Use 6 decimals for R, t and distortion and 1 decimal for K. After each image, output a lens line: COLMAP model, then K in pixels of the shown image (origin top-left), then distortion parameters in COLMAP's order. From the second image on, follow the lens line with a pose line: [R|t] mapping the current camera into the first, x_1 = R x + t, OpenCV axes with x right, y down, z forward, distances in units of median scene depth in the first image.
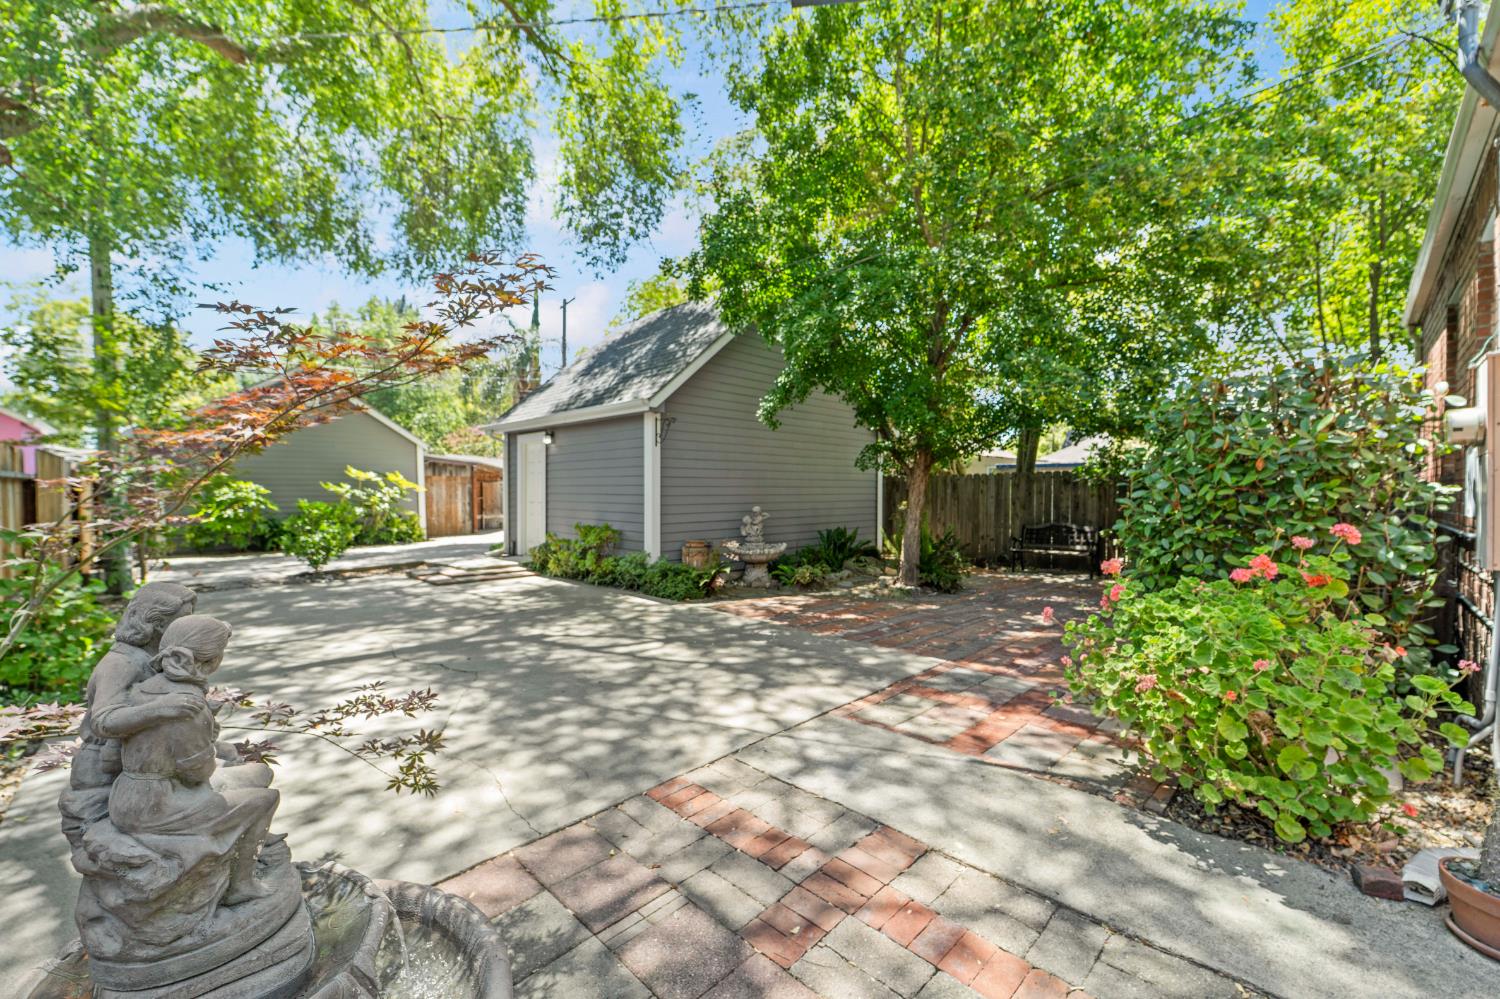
lens RADIAL K [[605.9, 0, 748.8], [0, 605.9, 511.9], [0, 0, 1]] dist [-0.002728, -0.000022]
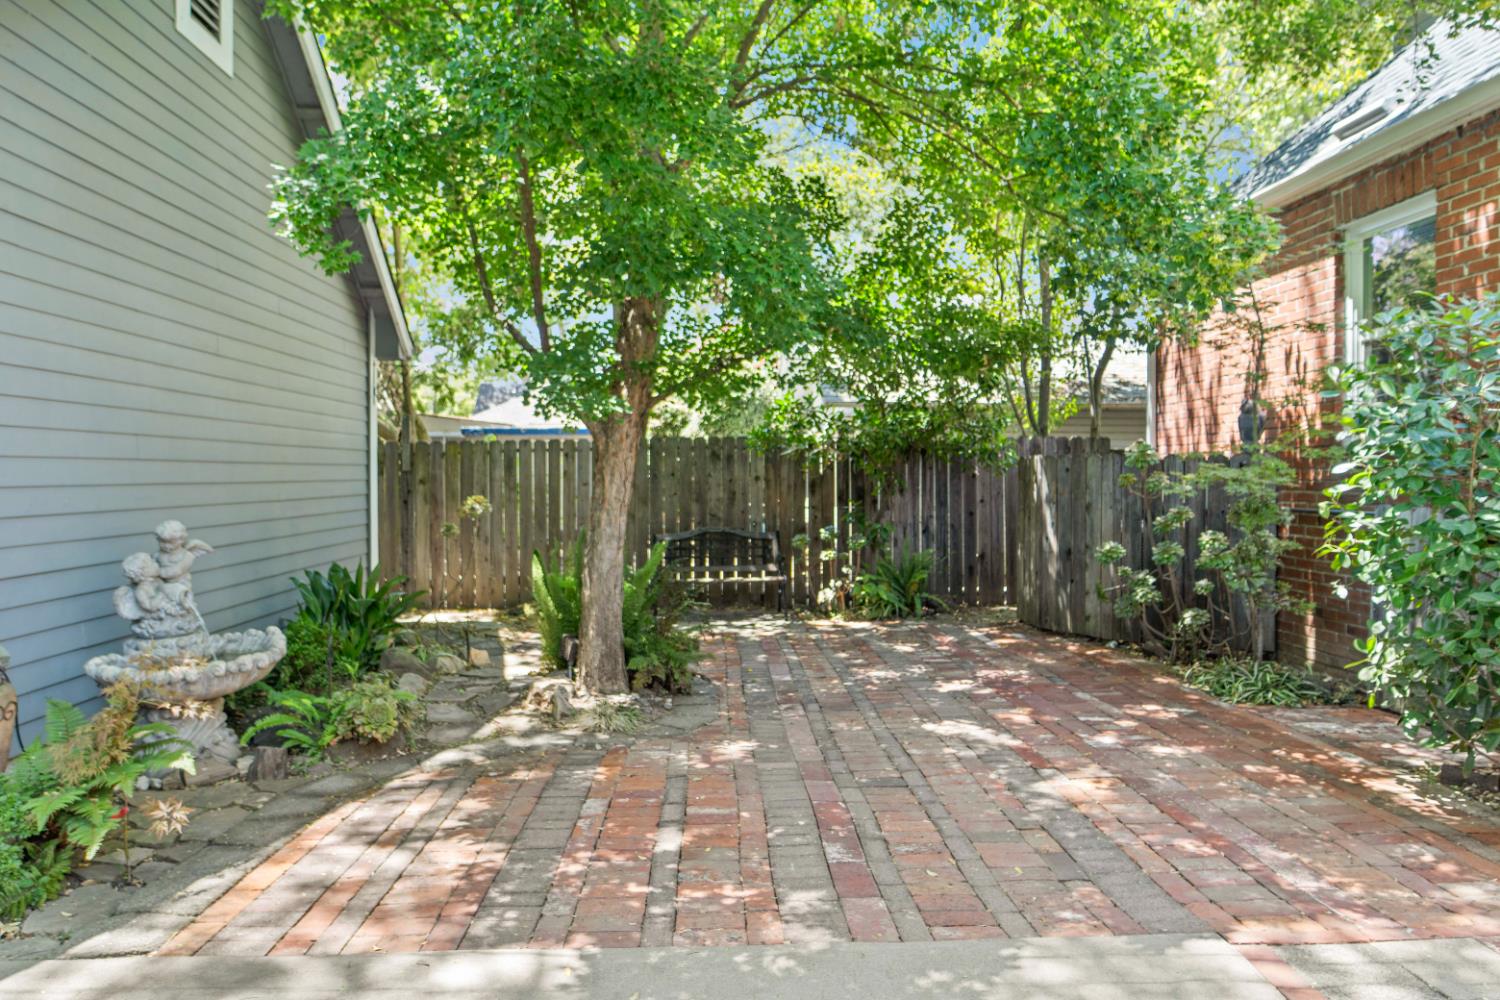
lens RADIAL K [[945.4, 0, 744.3], [0, 945.4, 484.1], [0, 0, 1]] dist [-0.000088, 0.004129]
pose [[0.684208, -0.013522, 0.729161, -0.104316], [0.033712, 0.999346, -0.013101, -0.008468], [-0.728507, 0.033545, 0.684217, 0.326565]]
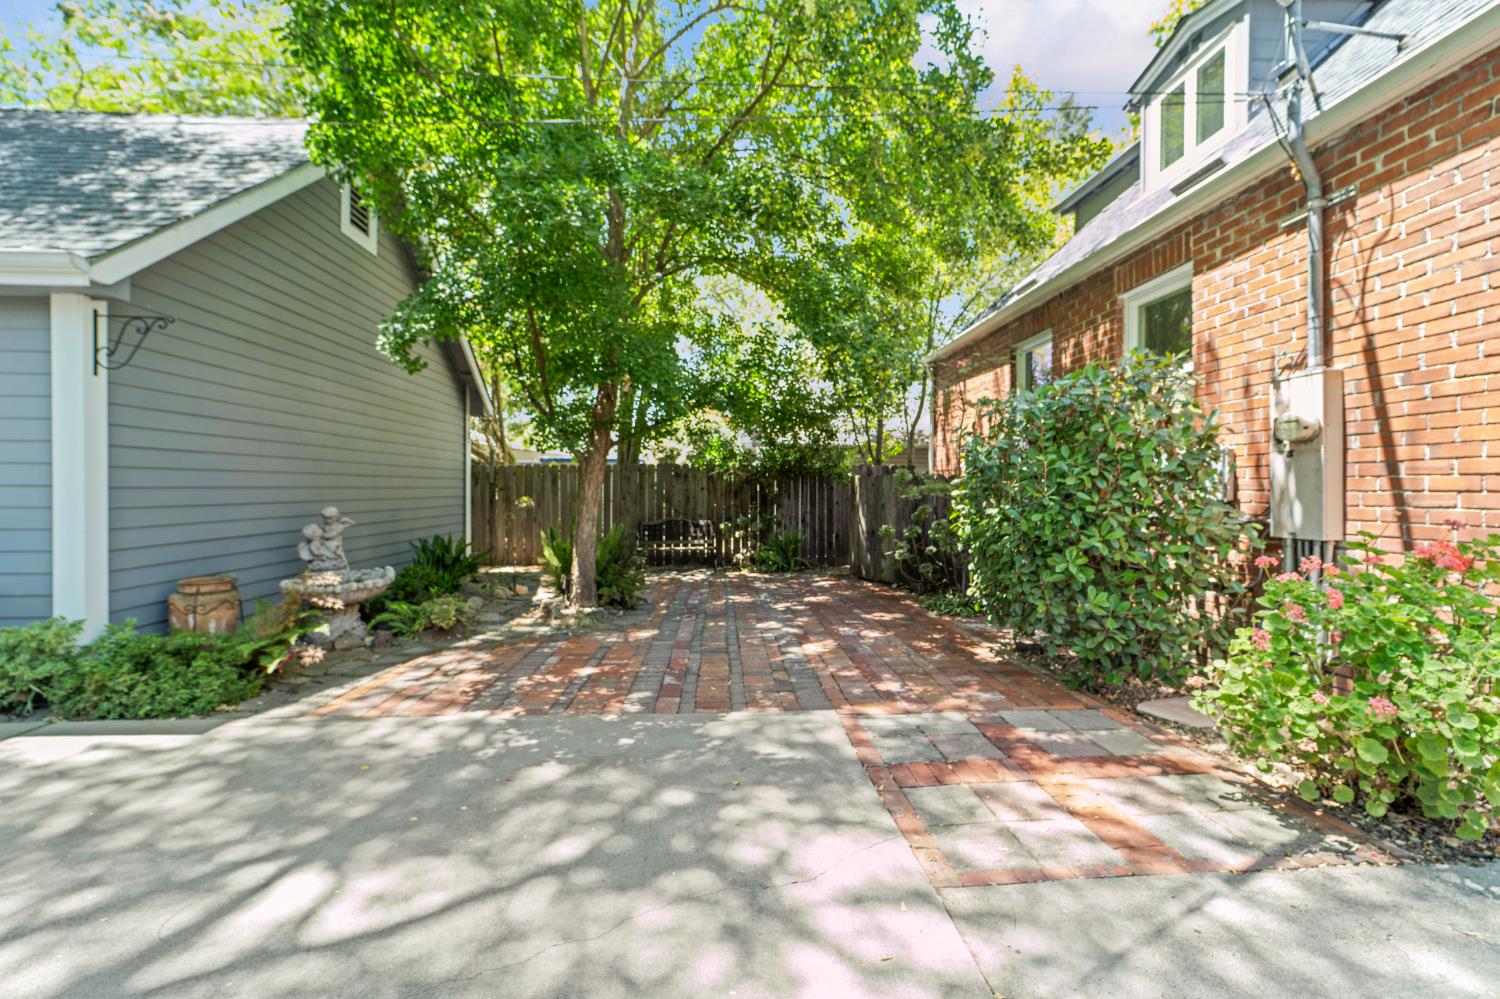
lens RADIAL K [[605.9, 0, 751.6], [0, 605.9, 496.5], [0, 0, 1]] dist [-0.002728, -0.000022]
pose [[0.672072, -0.010722, 0.740408, -0.105395], [0.028208, 0.999540, -0.011130, -0.001020], [-0.739948, 0.028365, 0.672066, 0.234754]]
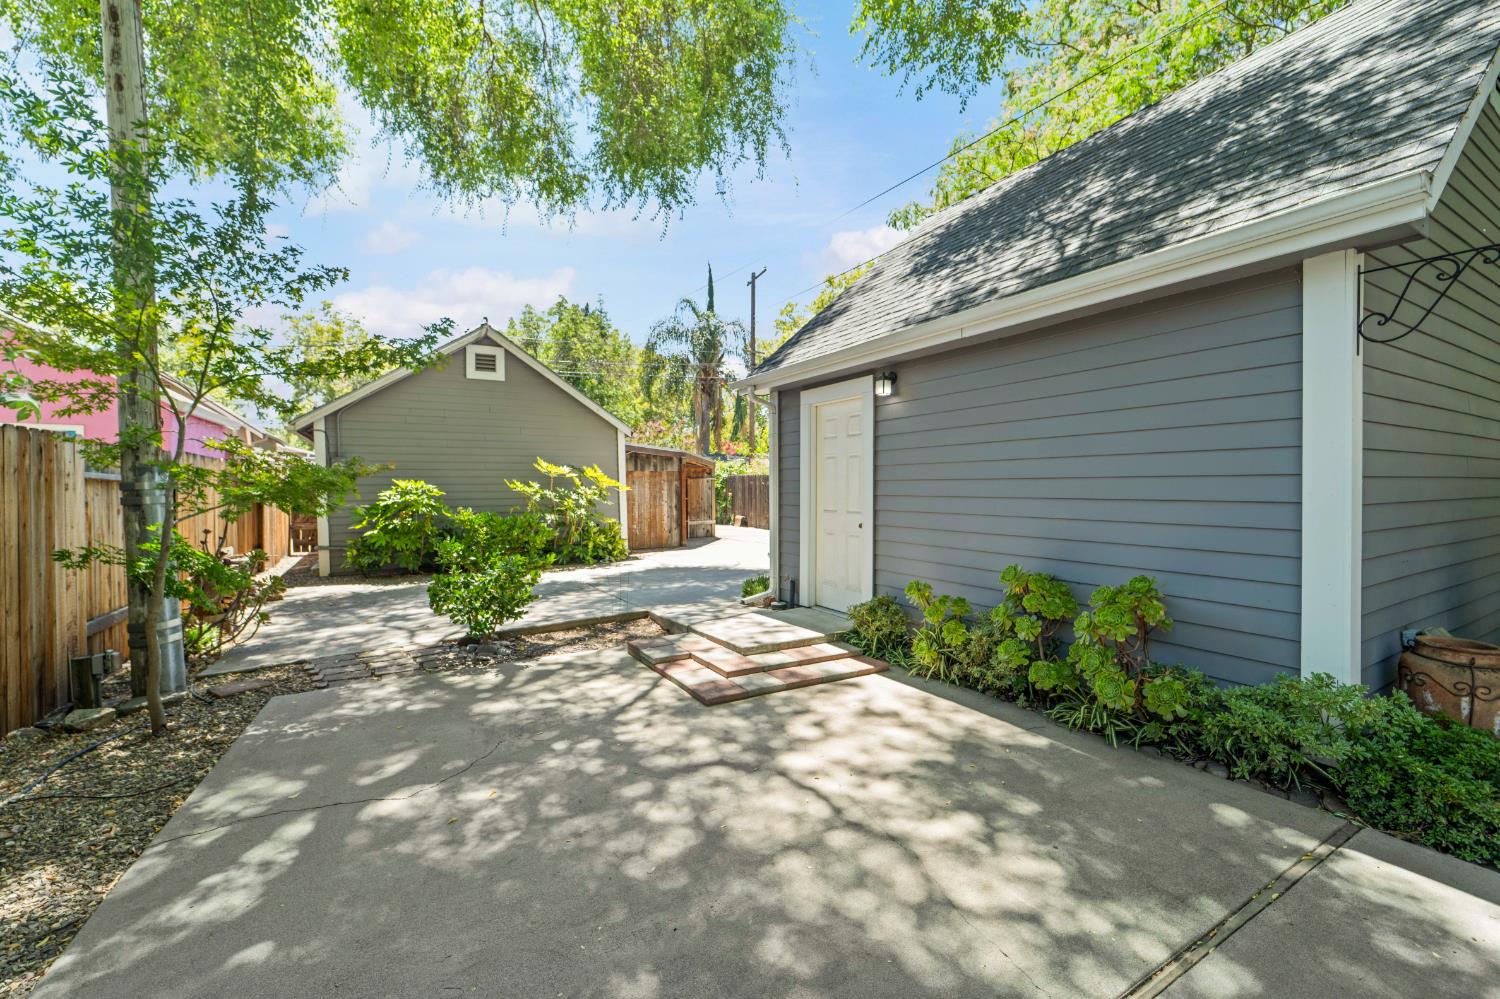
lens RADIAL K [[605.9, 0, 735.7], [0, 605.9, 494.8], [0, 0, 1]] dist [-0.002728, -0.000022]
pose [[0.963599, -0.004049, -0.267323, -0.259916], [-0.001983, 0.999750, -0.022290, -0.016488], [0.267346, 0.022008, 0.963349, 0.397222]]
